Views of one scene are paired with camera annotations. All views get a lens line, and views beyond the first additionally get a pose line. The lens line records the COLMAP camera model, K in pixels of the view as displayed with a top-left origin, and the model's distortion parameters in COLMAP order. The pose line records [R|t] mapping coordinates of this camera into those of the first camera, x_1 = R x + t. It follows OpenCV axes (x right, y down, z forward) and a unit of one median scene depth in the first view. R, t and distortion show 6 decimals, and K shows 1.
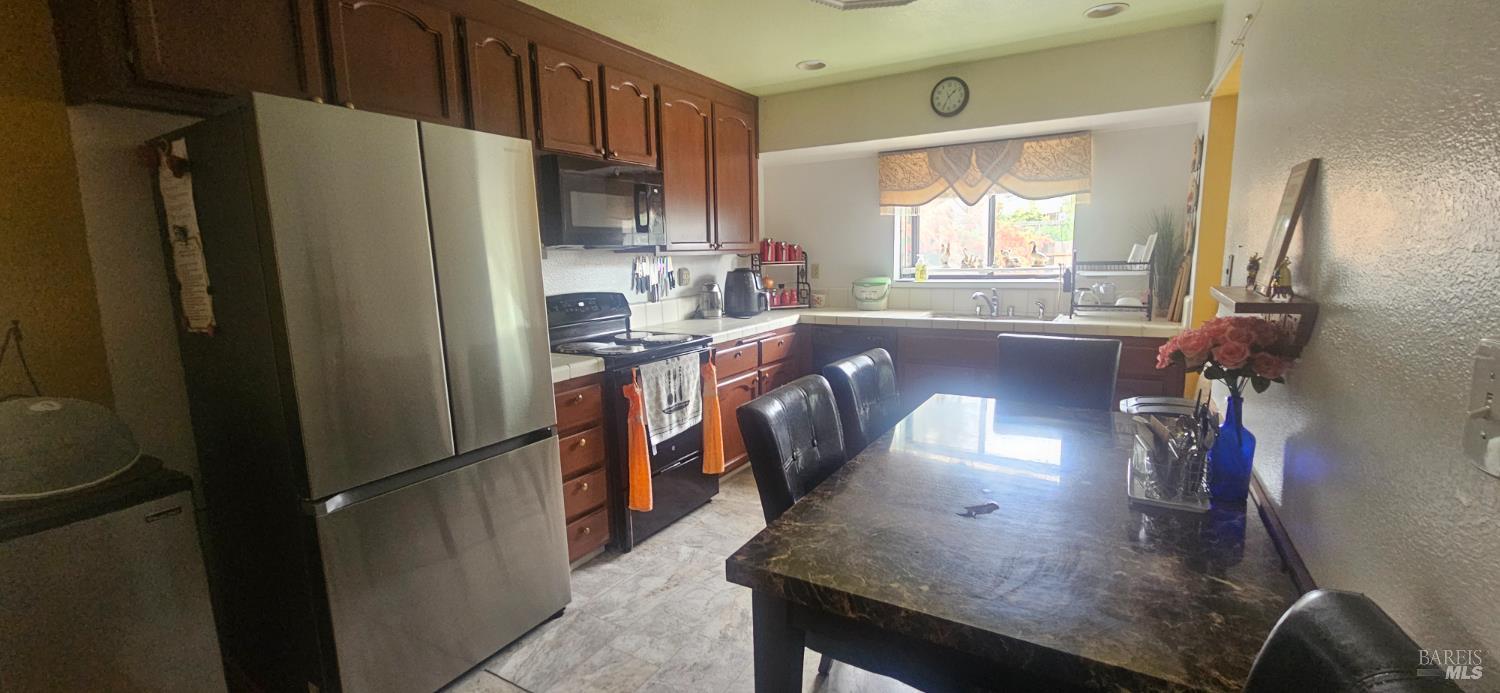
lens RADIAL K [[622.3, 0, 747.2], [0, 622.3, 348.2], [0, 0, 1]] dist [-0.000065, 0.000226]
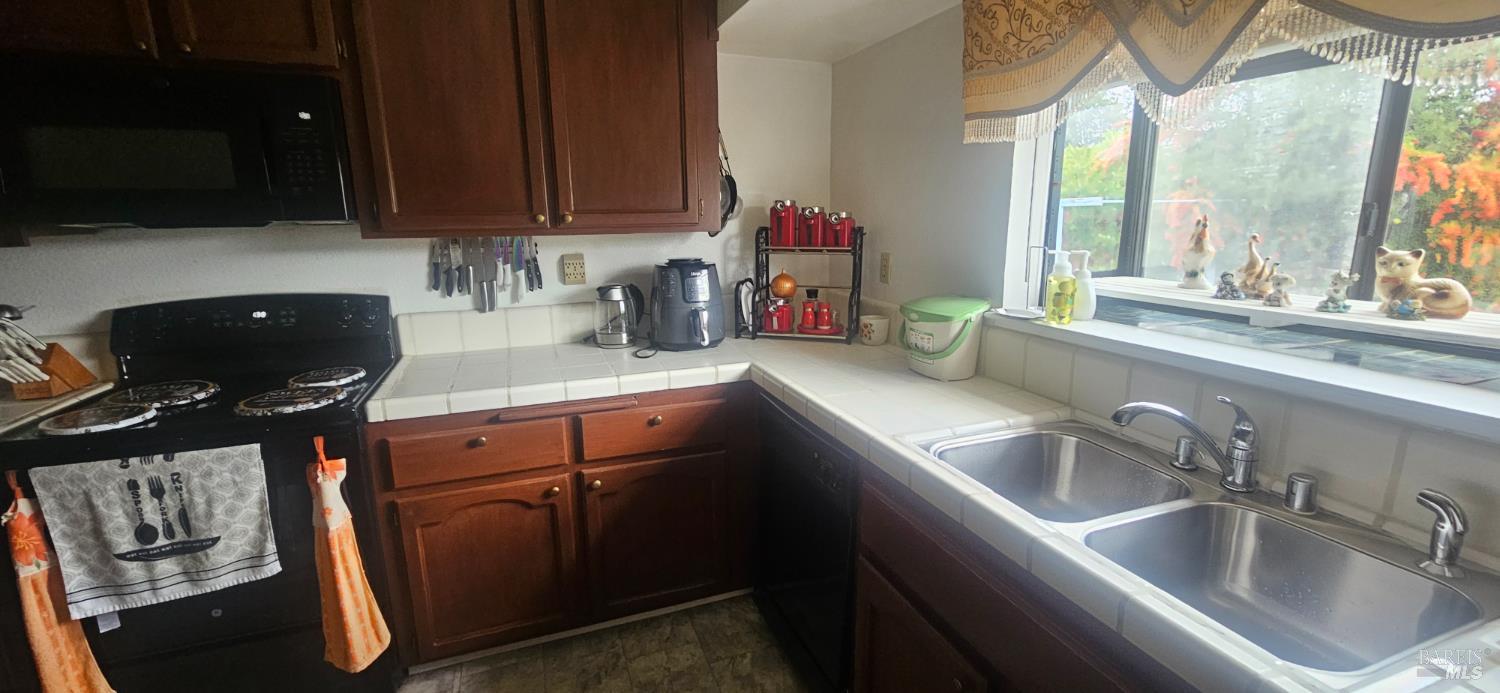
lens RADIAL K [[622.3, 0, 756.1], [0, 622.3, 343.6], [0, 0, 1]] dist [-0.000065, 0.000226]
pose [[0.781429, 0.144673, -0.606991, 0.530436], [-0.101445, 0.989265, 0.105187, -0.168769], [0.615692, -0.020620, 0.787717, 0.877773]]
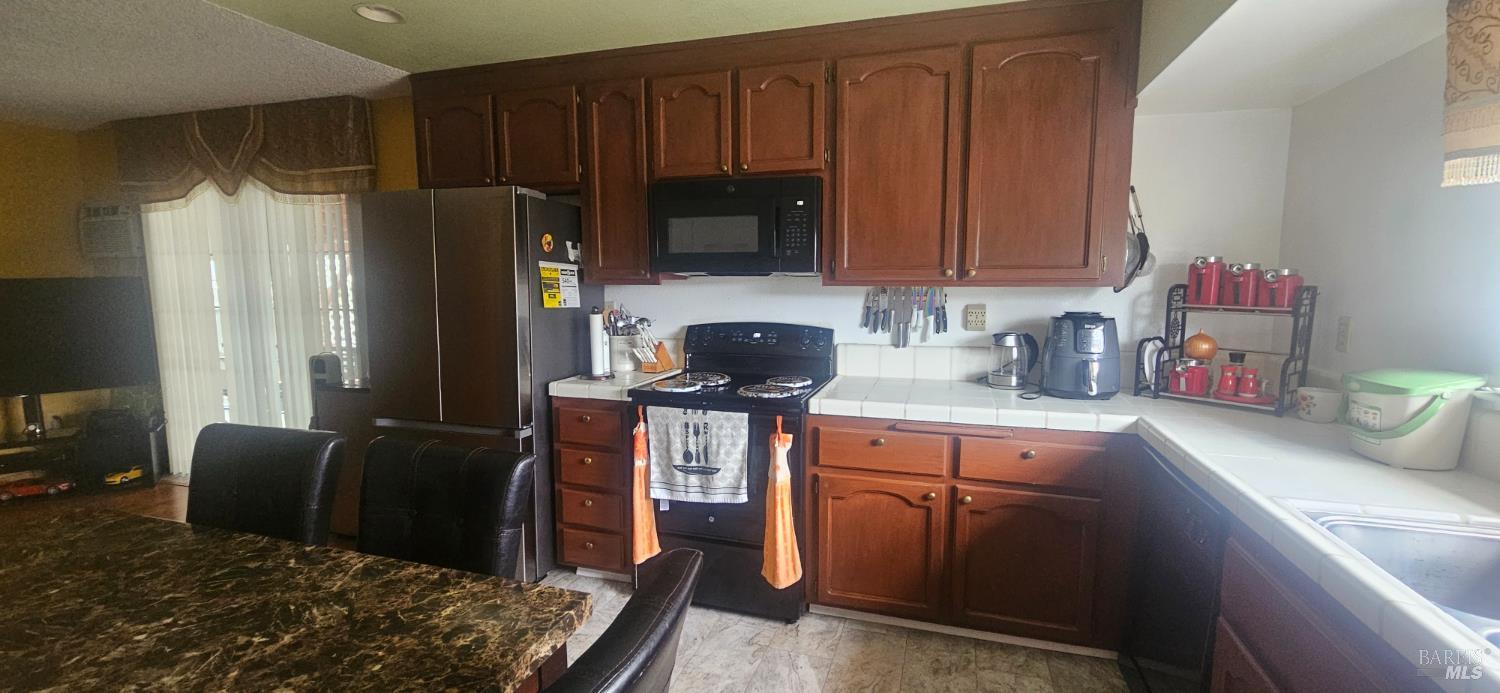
lens RADIAL K [[622.3, 0, 755.4], [0, 622.3, 344.4], [0, 0, 1]] dist [-0.000065, 0.000226]
pose [[0.228409, 0.129238, -0.964949, 0.663668], [-0.150524, 0.983920, 0.096149, -0.155741], [0.961859, 0.123286, 0.244189, 0.833518]]
